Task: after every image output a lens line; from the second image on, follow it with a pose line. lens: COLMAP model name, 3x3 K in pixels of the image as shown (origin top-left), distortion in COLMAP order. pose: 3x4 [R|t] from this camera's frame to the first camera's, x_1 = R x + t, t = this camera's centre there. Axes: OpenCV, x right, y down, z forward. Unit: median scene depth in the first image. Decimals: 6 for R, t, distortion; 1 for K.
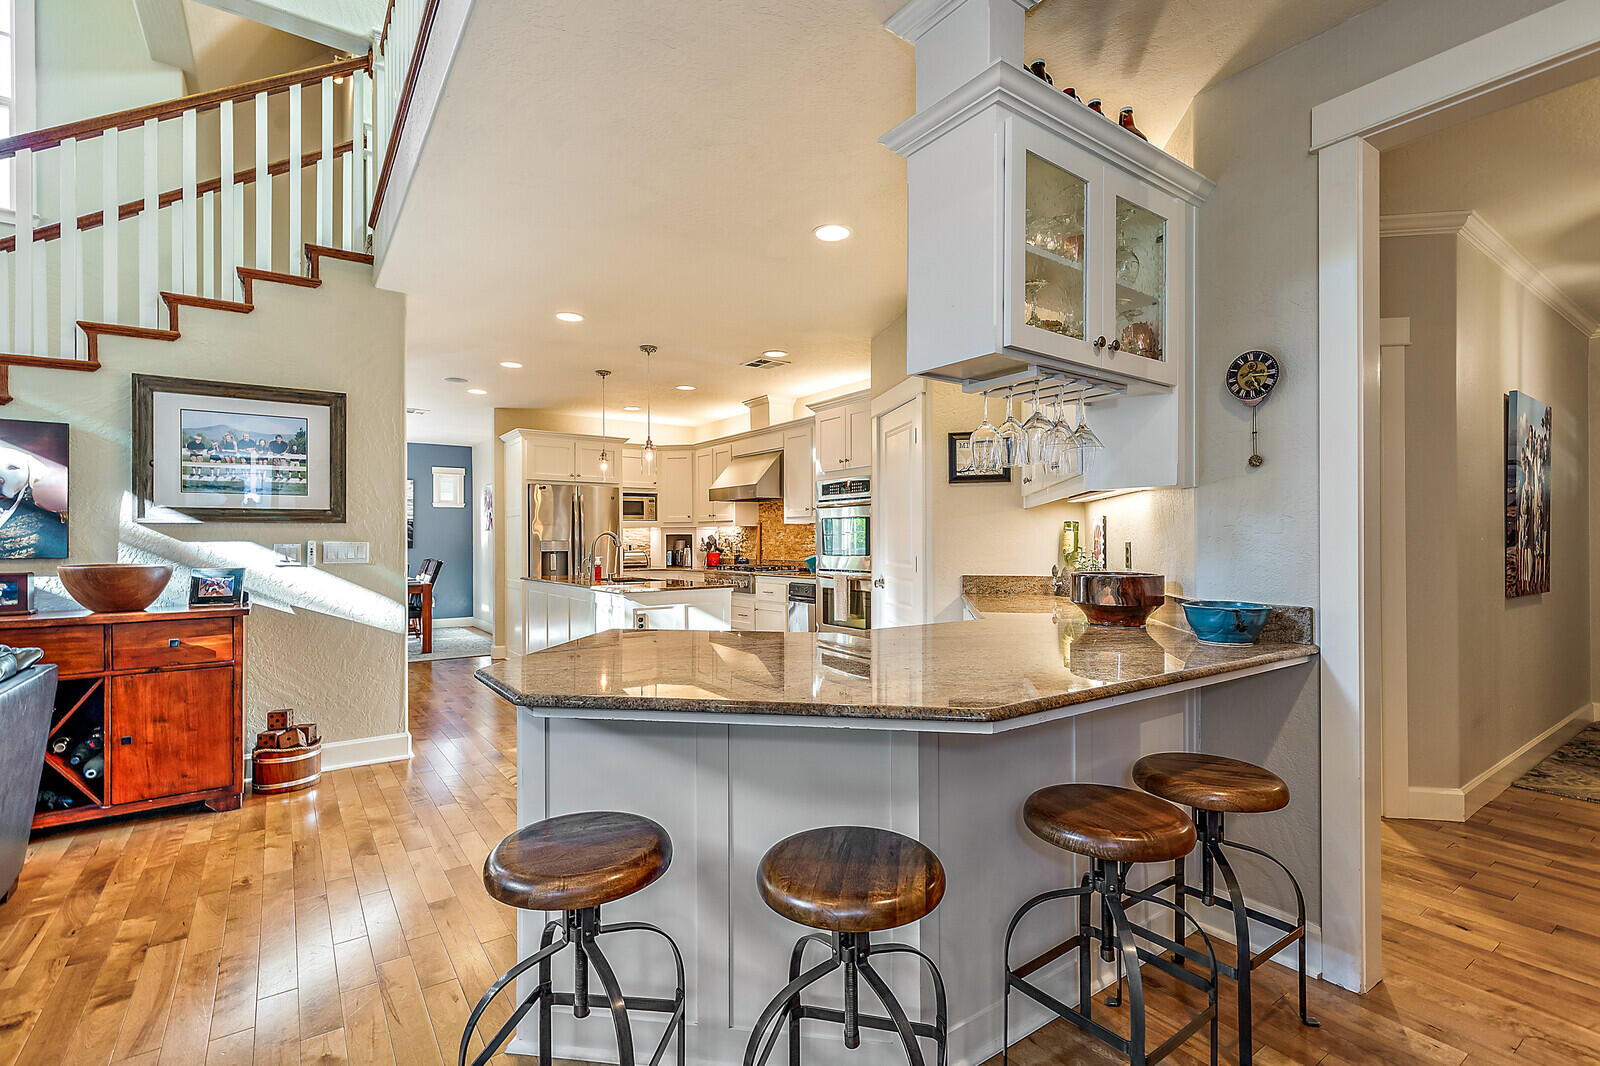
lens RADIAL K [[732.7, 0, 807.9], [0, 732.7, 539.3], [0, 0, 1]] dist [0.004179, -0.000752]
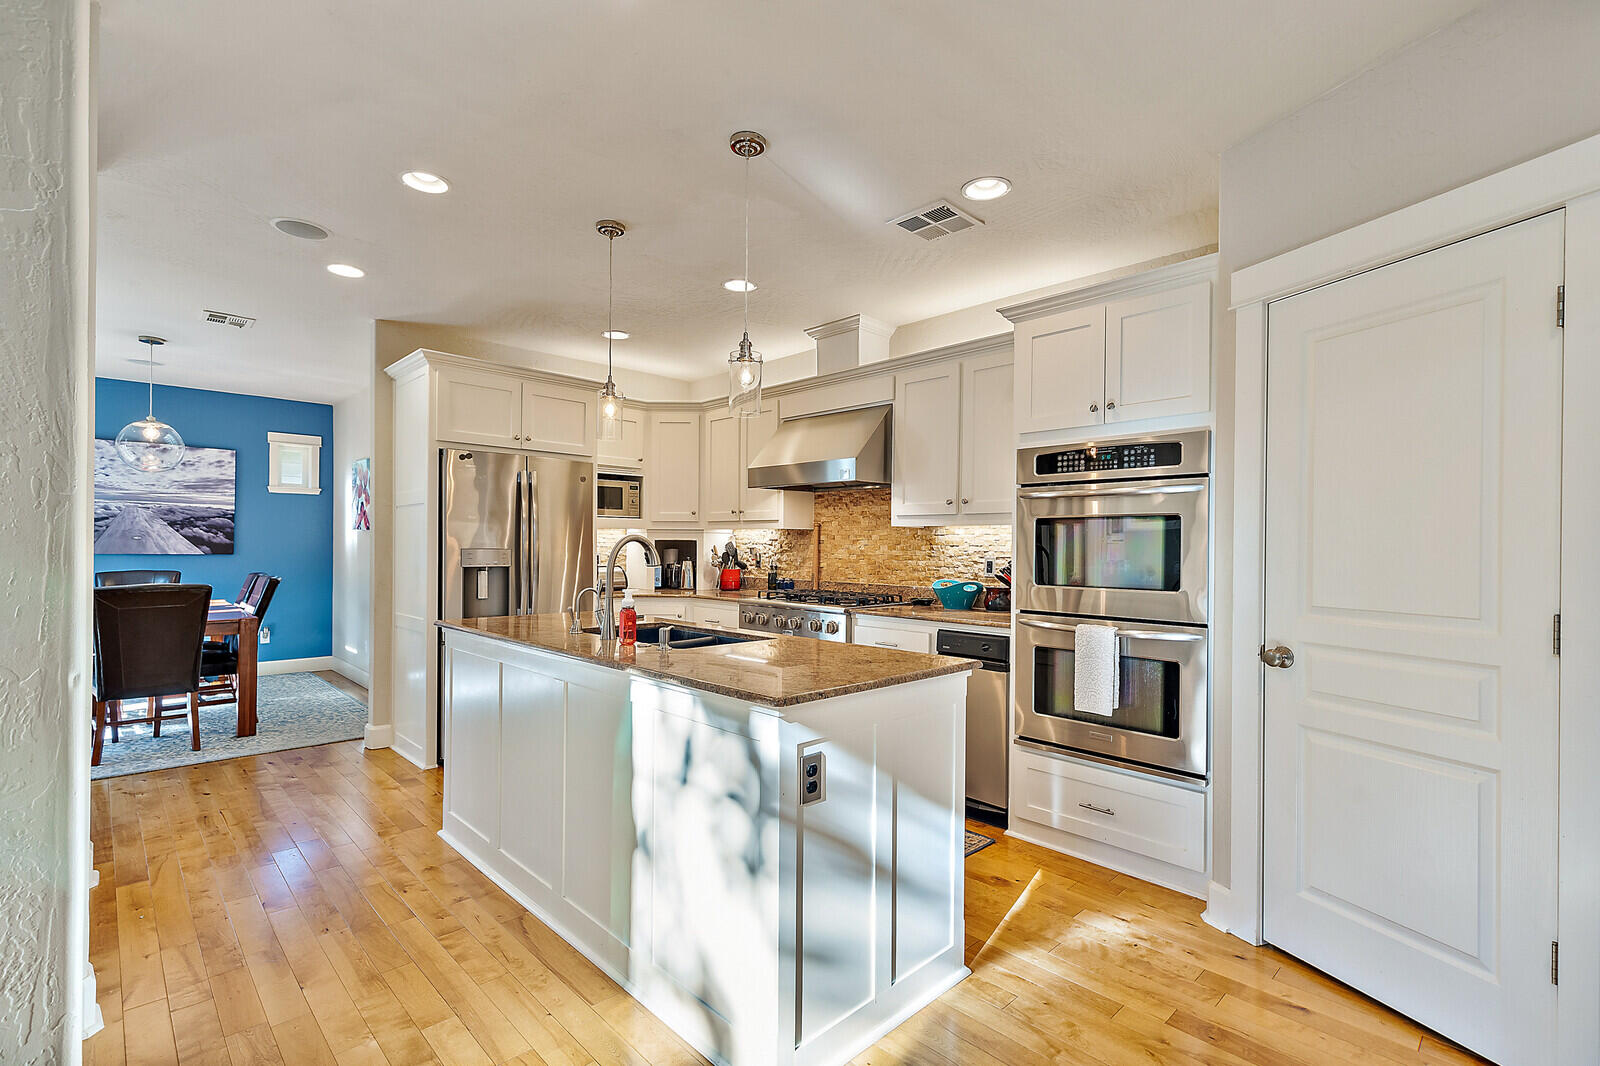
lens RADIAL K [[732.7, 0, 811.4], [0, 732.7, 548.7], [0, 0, 1]] dist [0.004179, -0.000752]
pose [[0.988800, 0.011669, 0.148787, -0.339355], [-0.012563, 0.999908, 0.005069, -0.008769], [-0.148714, -0.006882, 0.988856, 0.739875]]
